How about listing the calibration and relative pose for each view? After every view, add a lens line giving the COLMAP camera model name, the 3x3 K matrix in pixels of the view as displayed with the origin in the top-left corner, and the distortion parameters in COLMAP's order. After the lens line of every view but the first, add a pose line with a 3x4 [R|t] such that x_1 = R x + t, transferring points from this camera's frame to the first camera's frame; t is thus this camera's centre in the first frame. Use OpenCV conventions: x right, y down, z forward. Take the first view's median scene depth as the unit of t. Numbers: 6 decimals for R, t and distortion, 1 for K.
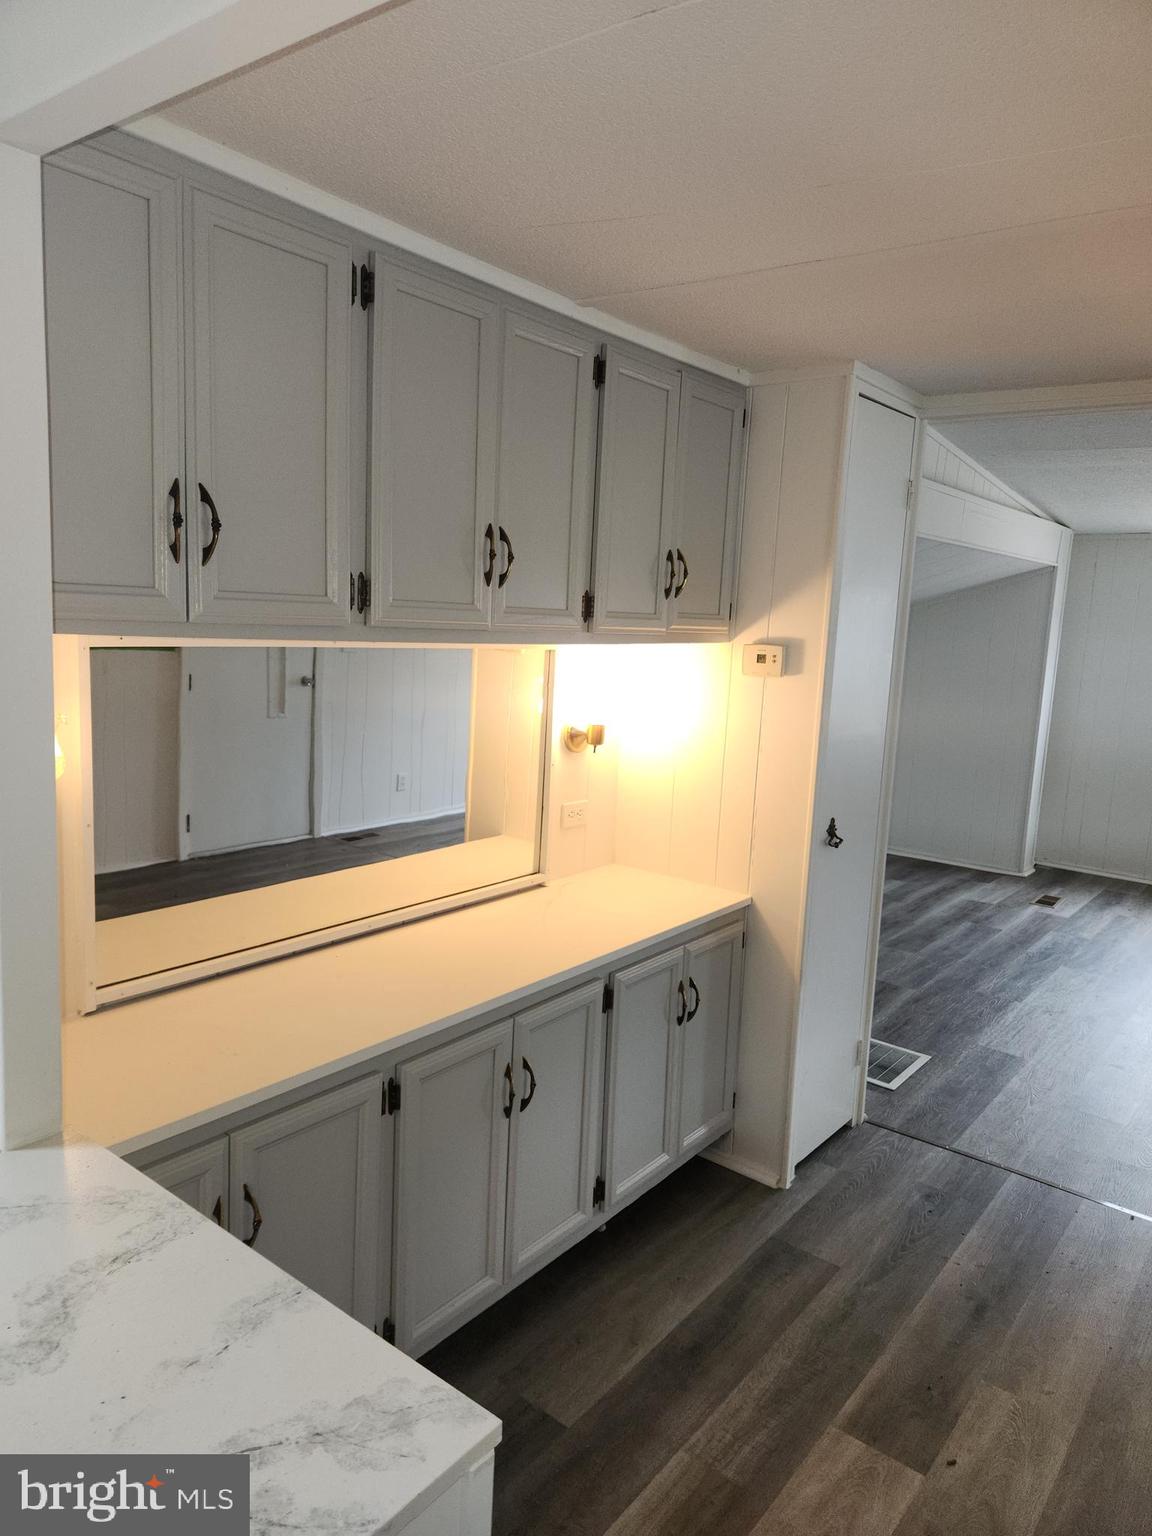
lens RADIAL K [[1042.1, 0, 576.0], [0, 1042.1, 768.0], [0, 0, 1]] dist [0.063732, -0.047467]
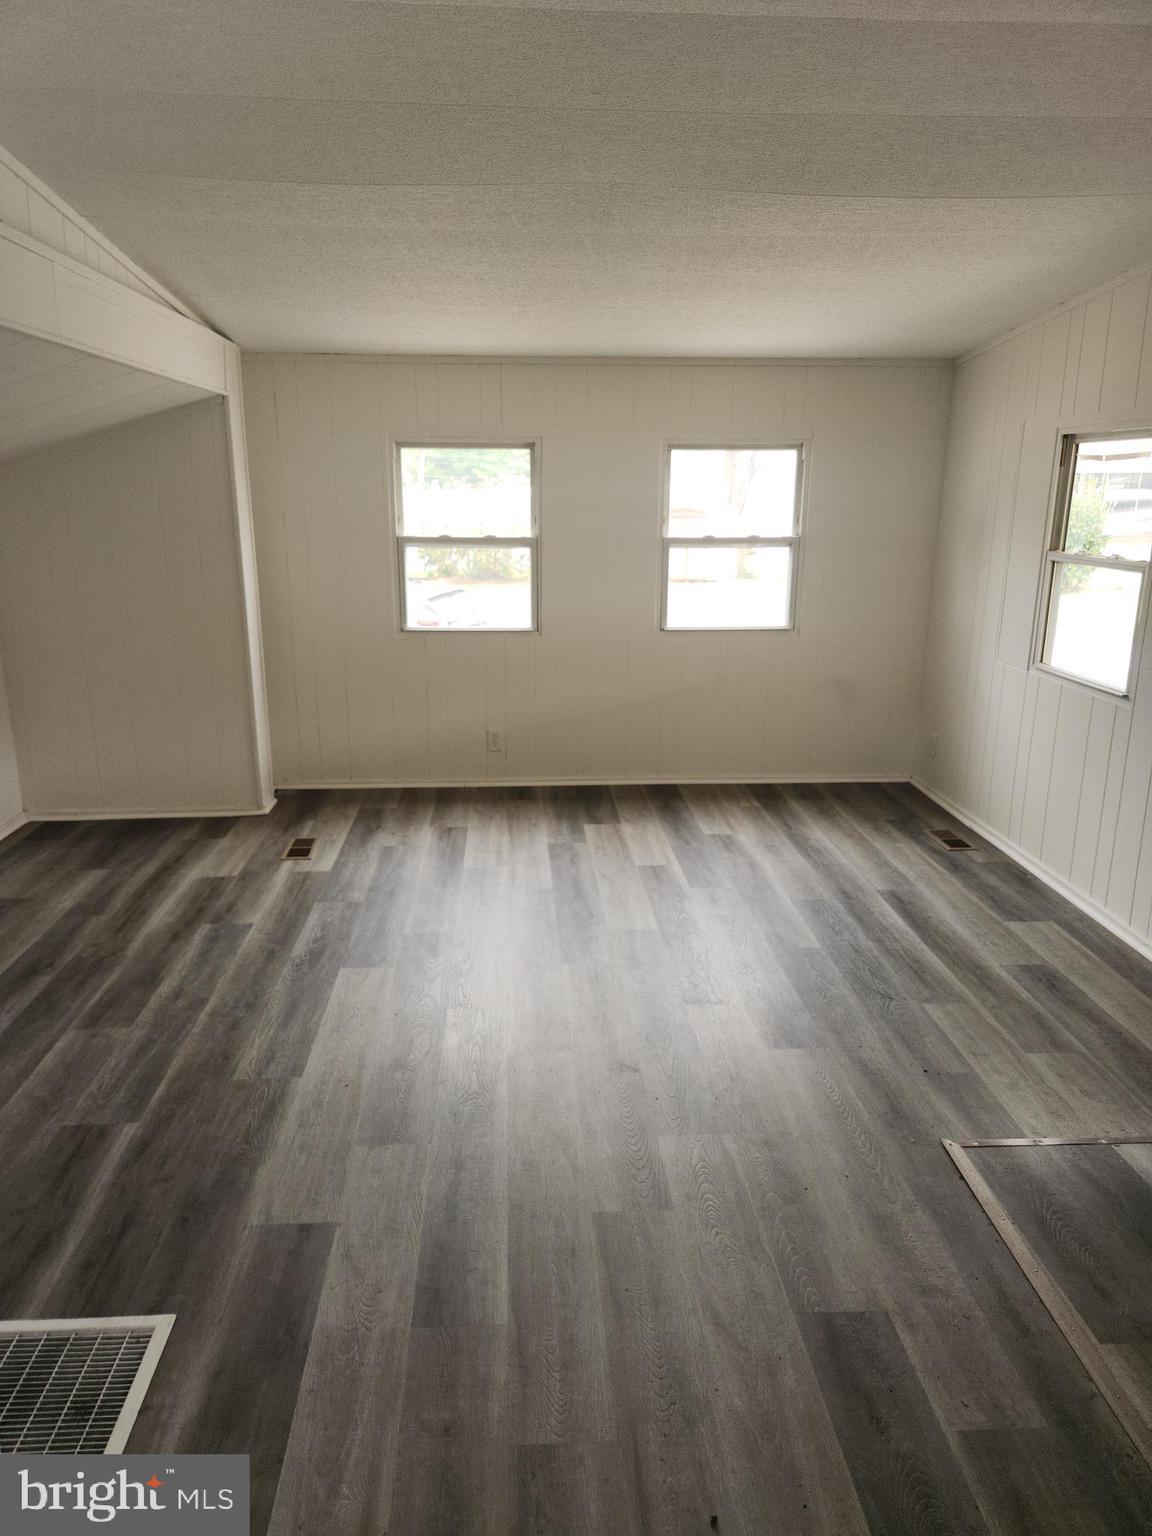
lens RADIAL K [[1042.1, 0, 576.0], [0, 1042.1, 768.0], [0, 0, 1]] dist [0.063732, -0.047467]
pose [[0.748242, -0.222087, 0.625149, 0.151190], [0.138528, 0.973835, 0.180154, -0.047121], [-0.648802, -0.048199, 0.759430, 0.331836]]
